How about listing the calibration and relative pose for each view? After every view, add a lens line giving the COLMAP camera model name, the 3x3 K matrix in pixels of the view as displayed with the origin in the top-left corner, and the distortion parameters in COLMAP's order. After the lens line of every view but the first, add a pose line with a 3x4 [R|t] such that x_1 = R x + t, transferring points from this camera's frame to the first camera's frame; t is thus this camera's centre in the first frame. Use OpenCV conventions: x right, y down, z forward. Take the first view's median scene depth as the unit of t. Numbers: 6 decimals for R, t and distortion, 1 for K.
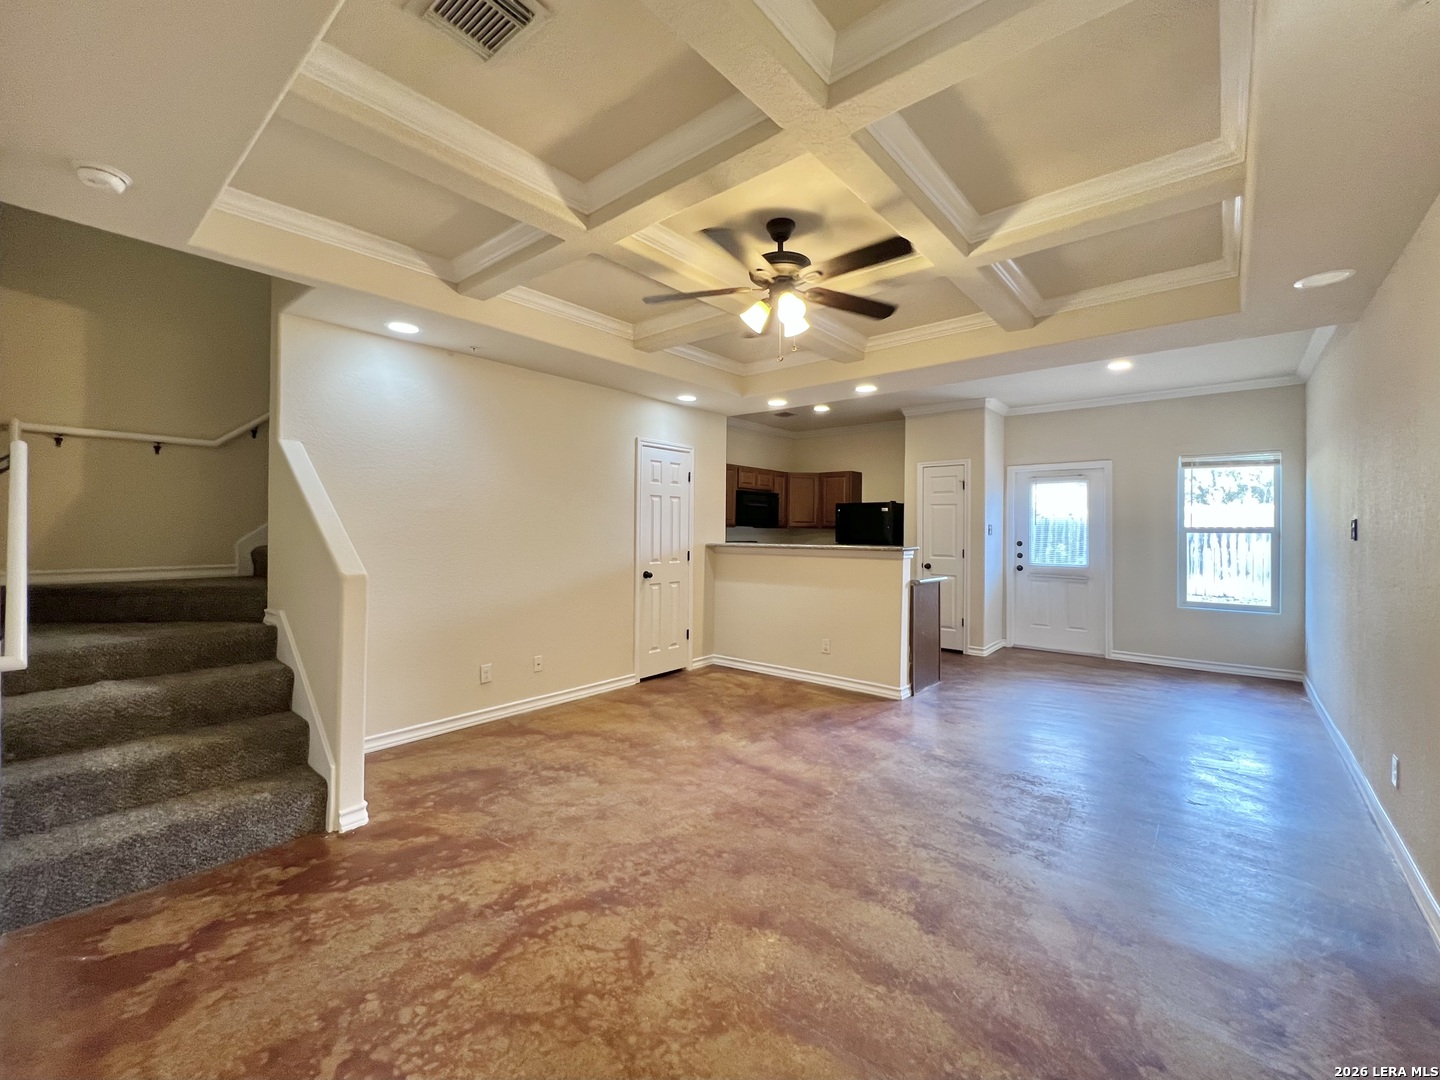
lens RADIAL K [[606.3, 0, 719.7], [0, 606.3, 528.8], [0, 0, 1]] dist [-0.002123, 0.000177]
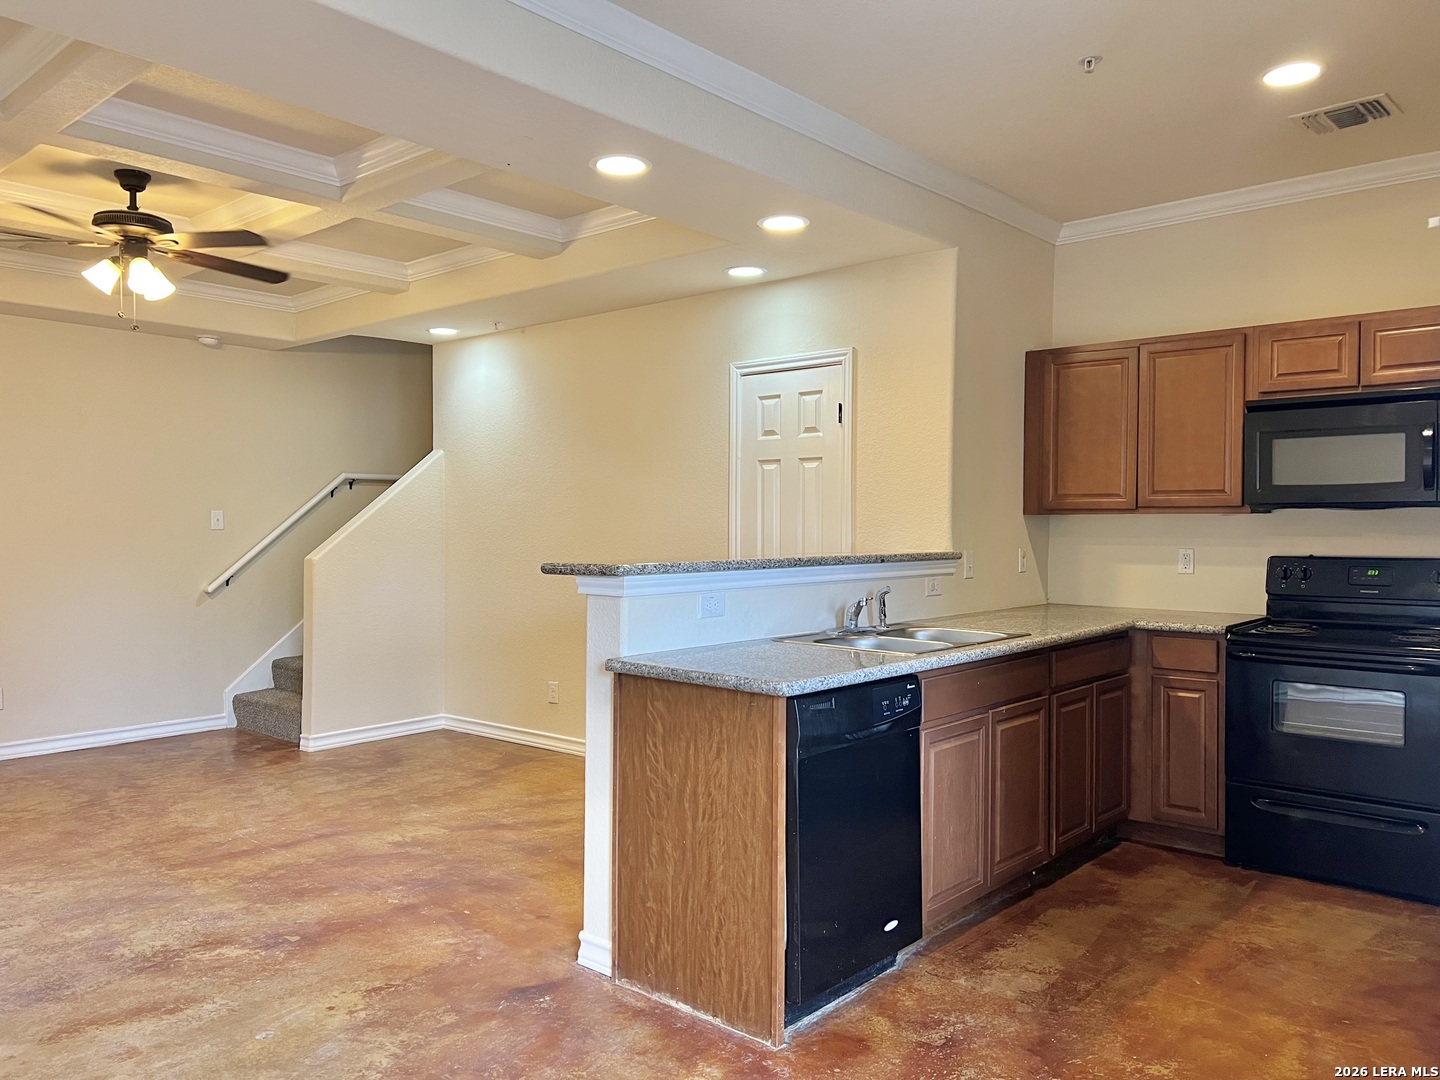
lens RADIAL K [[1070.2, 0, 725.0], [0, 1070.2, 514.9], [0, 0, 1]] dist [0.003306, -0.011022]
pose [[-0.013067, -0.018742, -0.999739, 1.295516], [0.001794, 0.999822, -0.018767, 0.019566], [0.999913, -0.002039, -0.013031, 1.463438]]
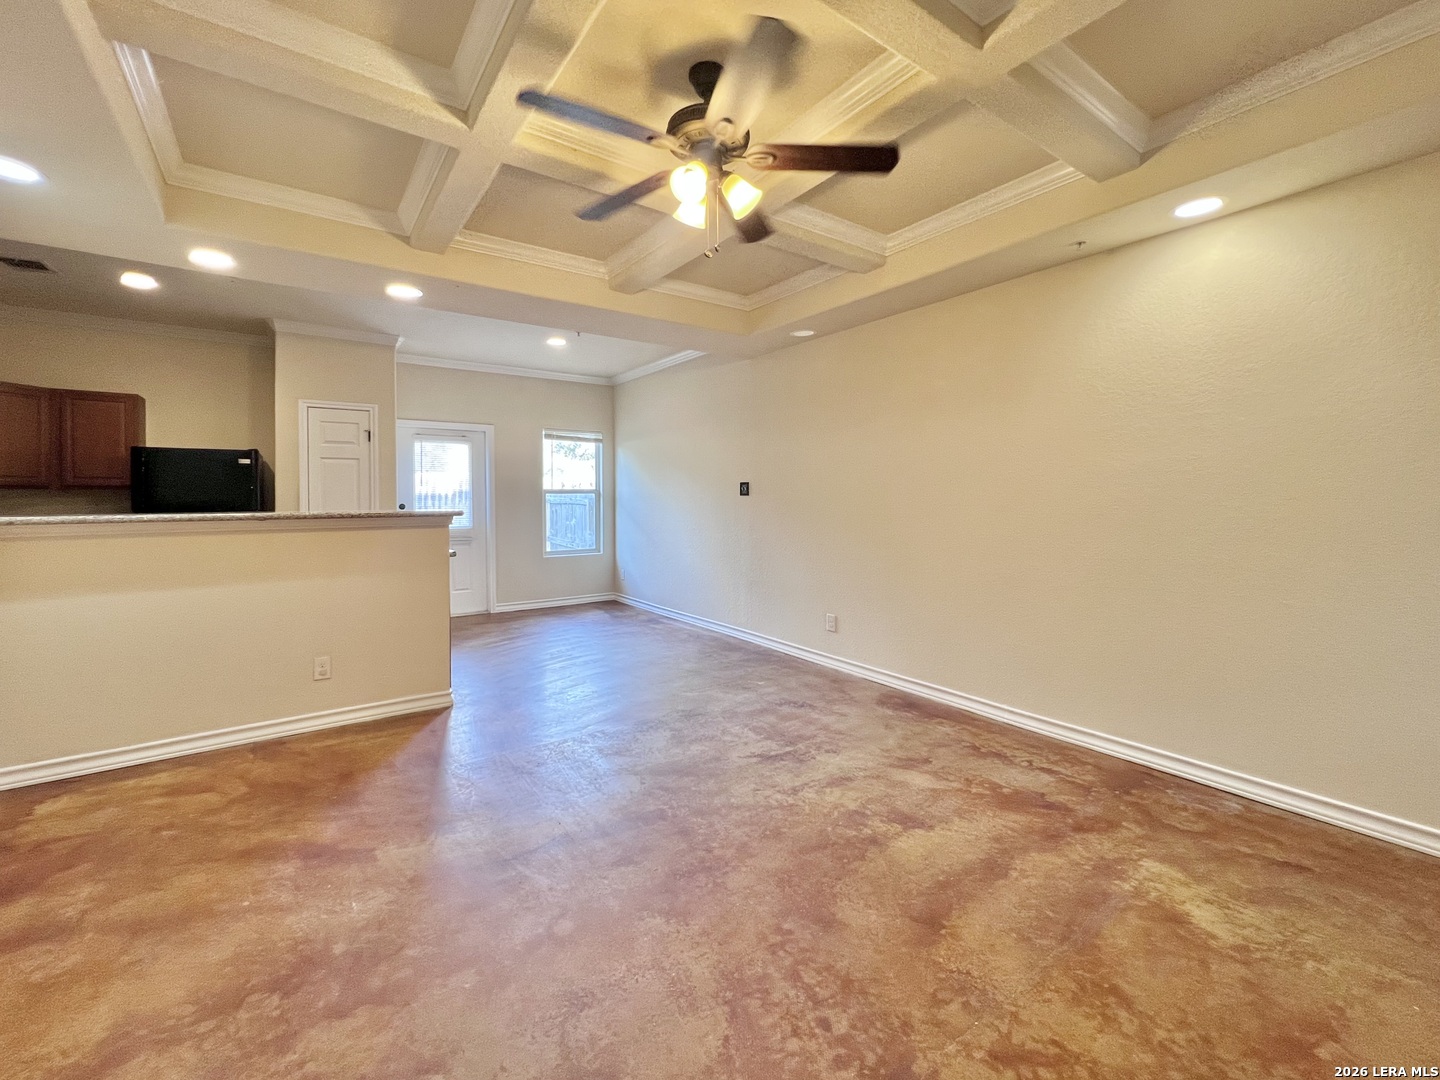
lens RADIAL K [[602.1, 0, 718.3], [0, 602.1, 509.6], [0, 0, 1]] dist [-0.005044, 0.000466]
pose [[0.251065, -0.027456, 0.967581, -0.484296], [0.003557, 0.999617, 0.027442, 0.011502], [-0.967964, -0.003449, 0.251067, 0.624384]]
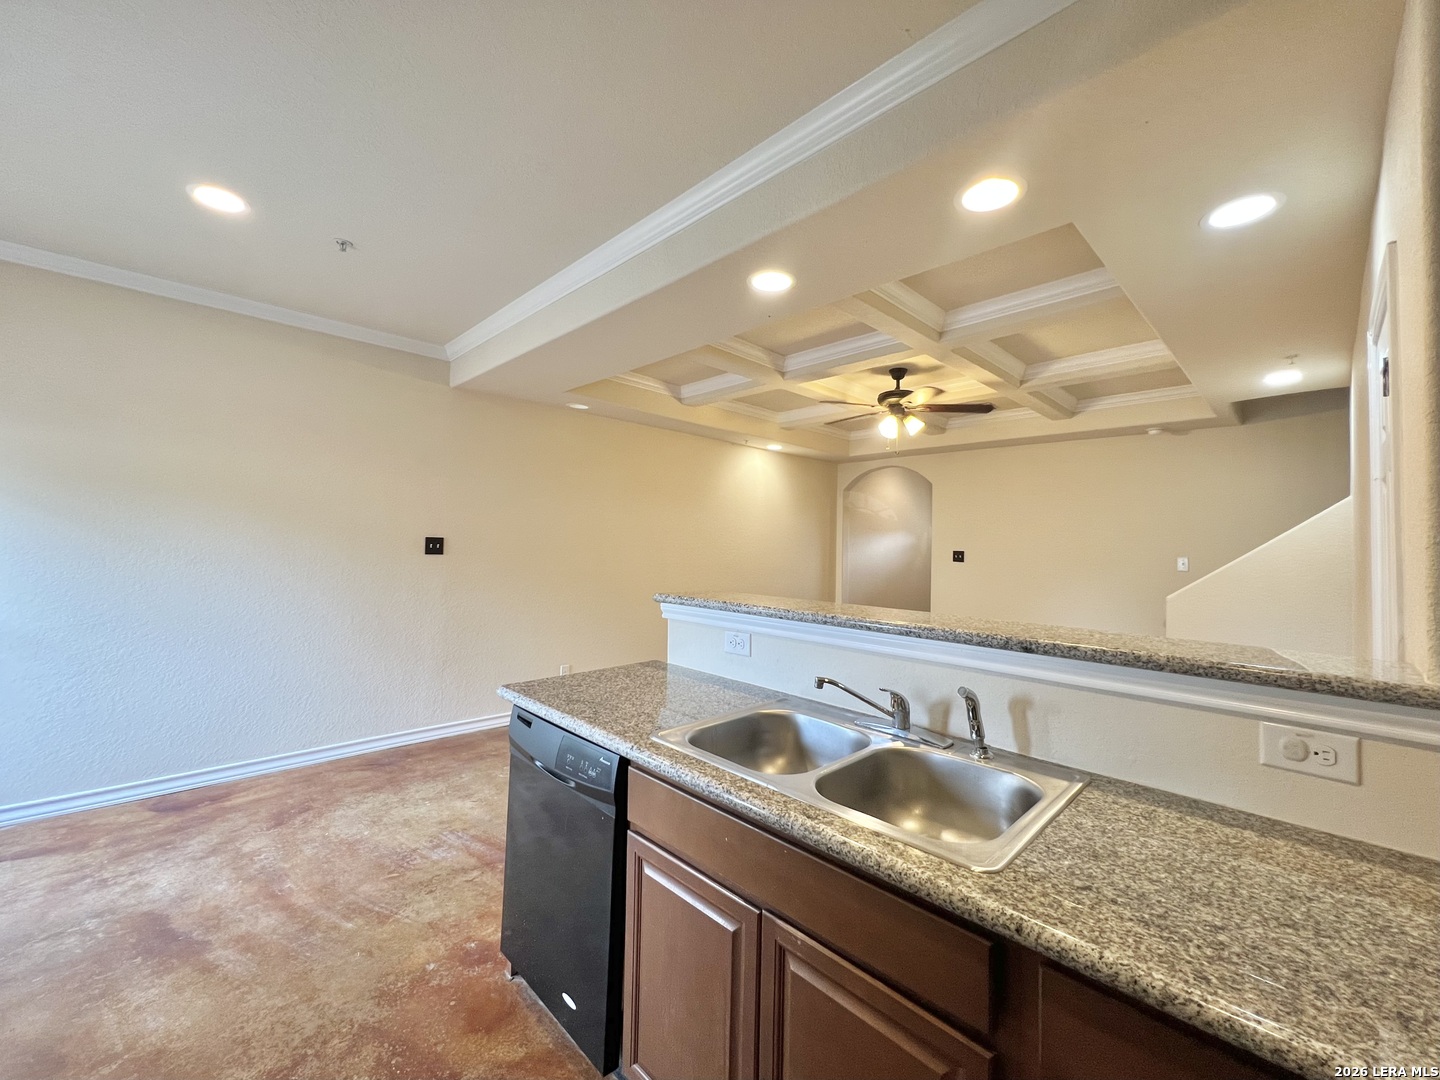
lens RADIAL K [[582.4, 0, 712.7], [0, 582.4, 523.5], [0, 0, 1]] dist [0.000009, -0.000057]
pose [[-0.994293, -0.028448, 0.102819, 0.329822], [-0.033071, 0.998504, -0.043545, -0.010065], [-0.101427, -0.046697, -0.993746, 2.002914]]
